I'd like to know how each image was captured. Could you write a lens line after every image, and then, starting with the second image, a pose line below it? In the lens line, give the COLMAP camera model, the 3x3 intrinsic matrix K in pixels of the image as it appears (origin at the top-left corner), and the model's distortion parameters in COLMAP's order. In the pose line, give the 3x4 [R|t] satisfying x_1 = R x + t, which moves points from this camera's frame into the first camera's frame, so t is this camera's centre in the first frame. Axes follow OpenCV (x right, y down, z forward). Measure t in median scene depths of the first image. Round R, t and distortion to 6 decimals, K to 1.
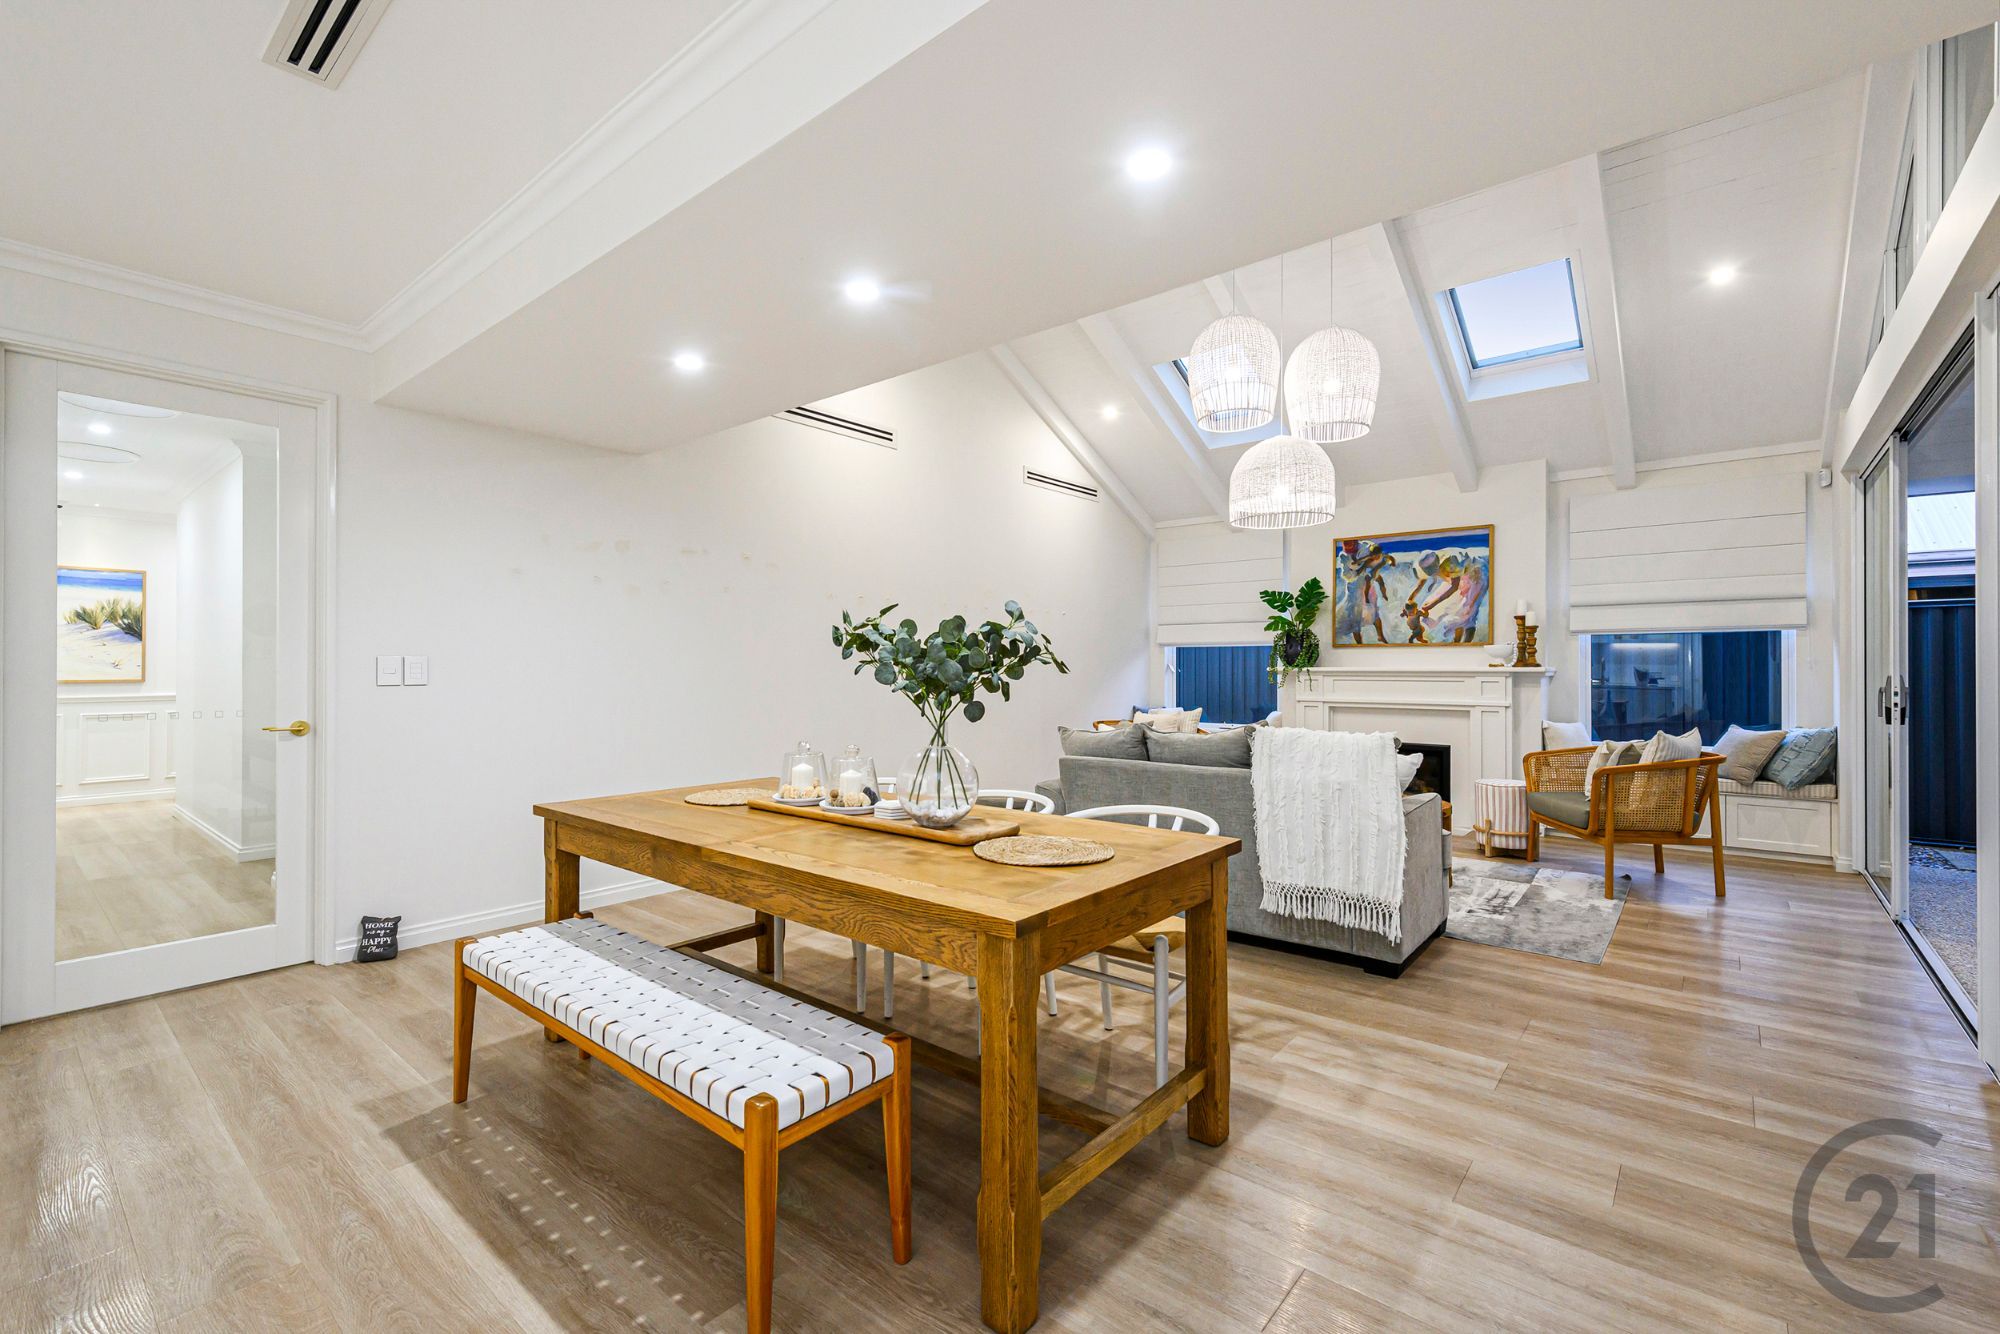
lens RADIAL K [[895.7, 0, 988.8], [0, 895.7, 669.2], [0, 0, 1]] dist [0.001382, 0.000058]
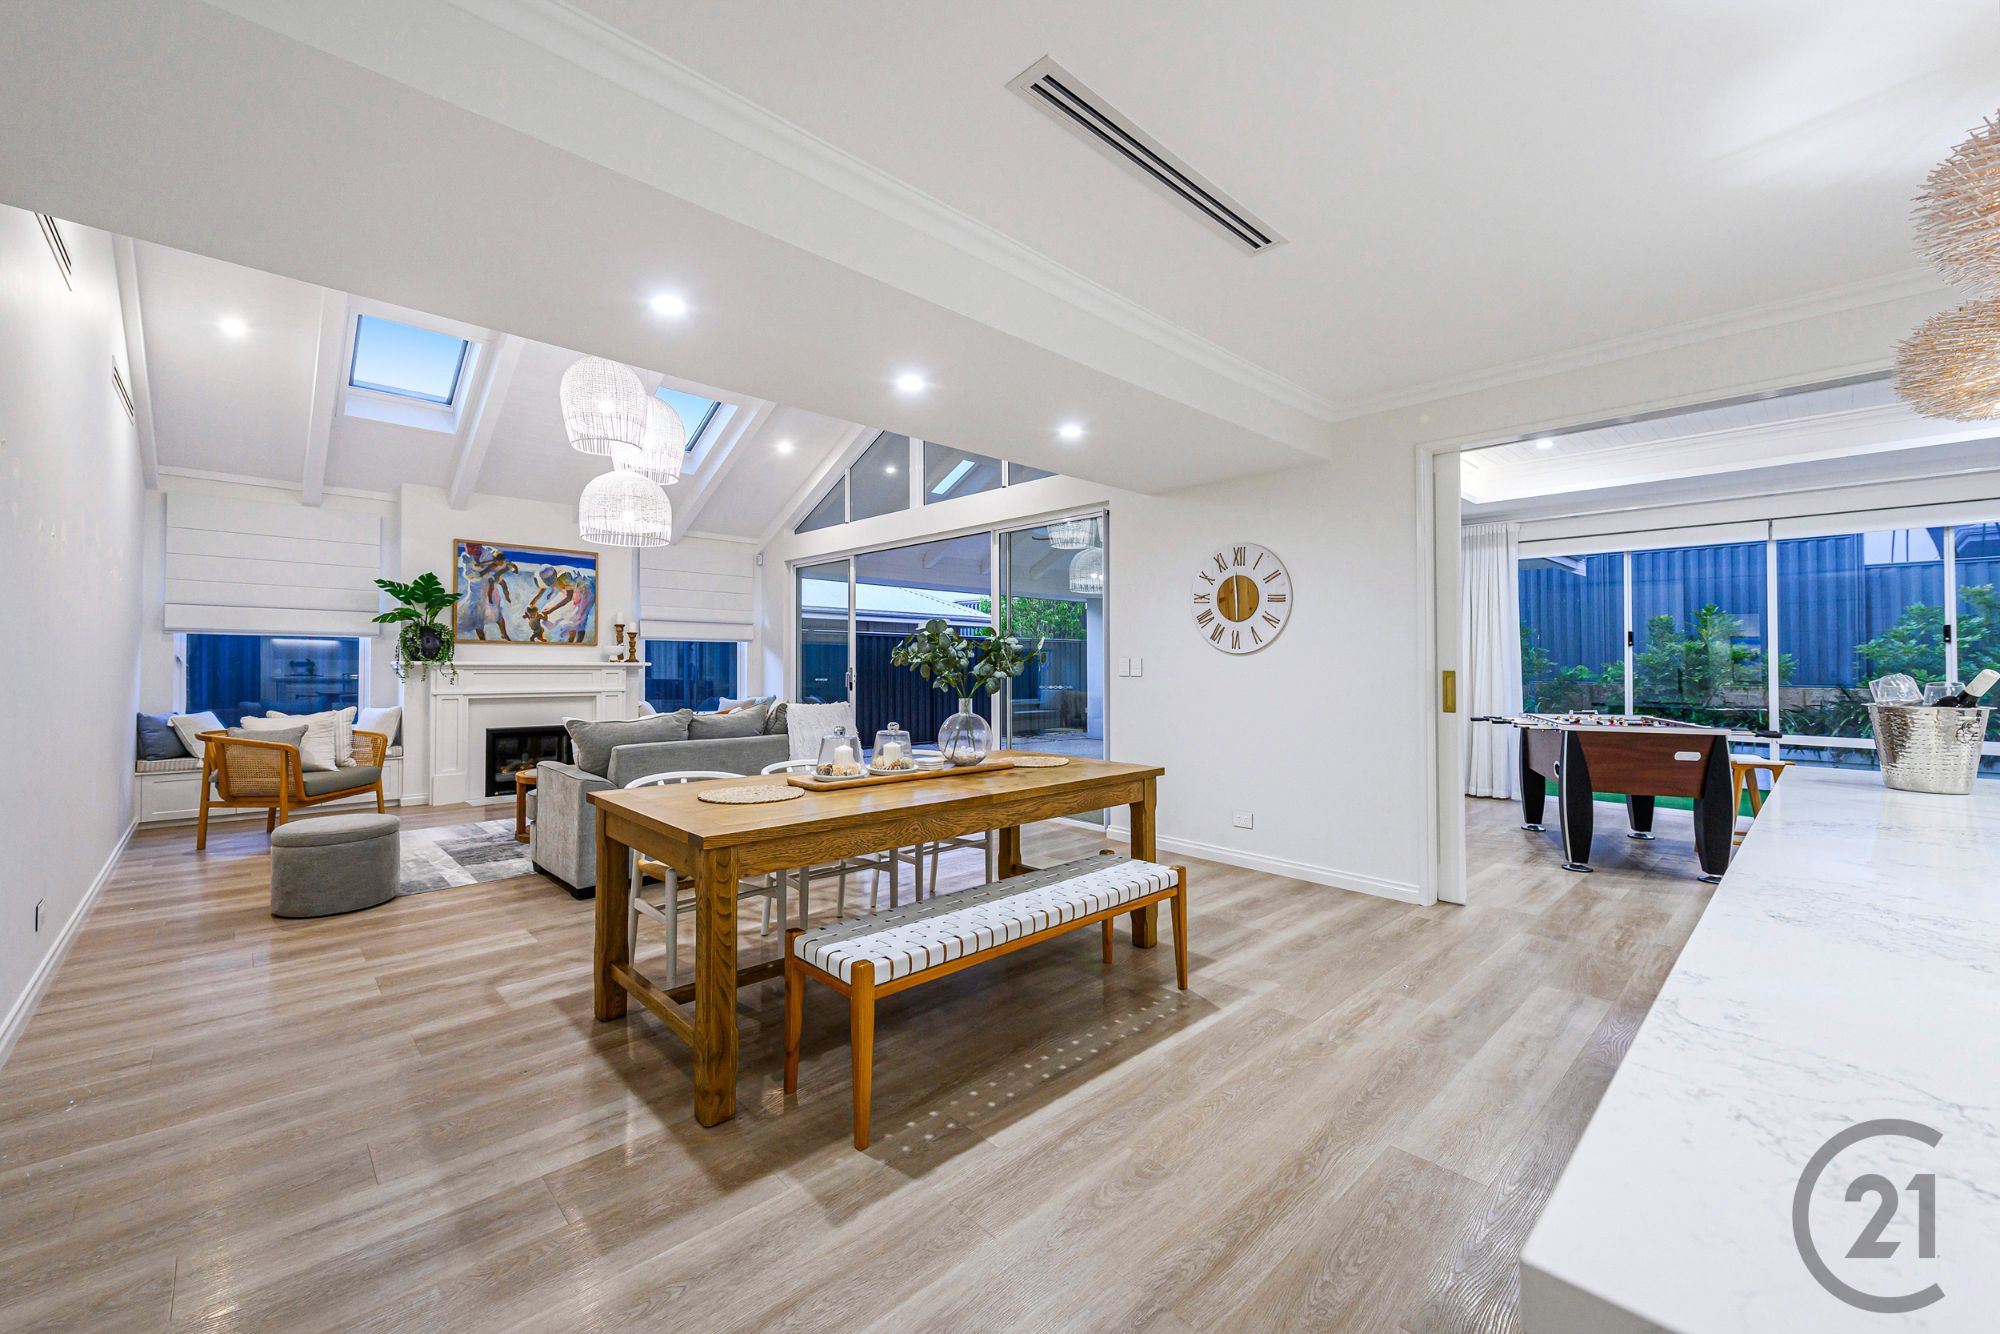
lens RADIAL K [[799.3, 0, 1002.1], [0, 799.3, 652.5], [0, 0, 1]] dist [0.012940, -0.000068]
pose [[0.084638, 0.016753, 0.996271, -0.524147], [-0.003919, 0.999857, -0.016480, 0.000462], [-0.996404, -0.002509, 0.084692, 0.300094]]
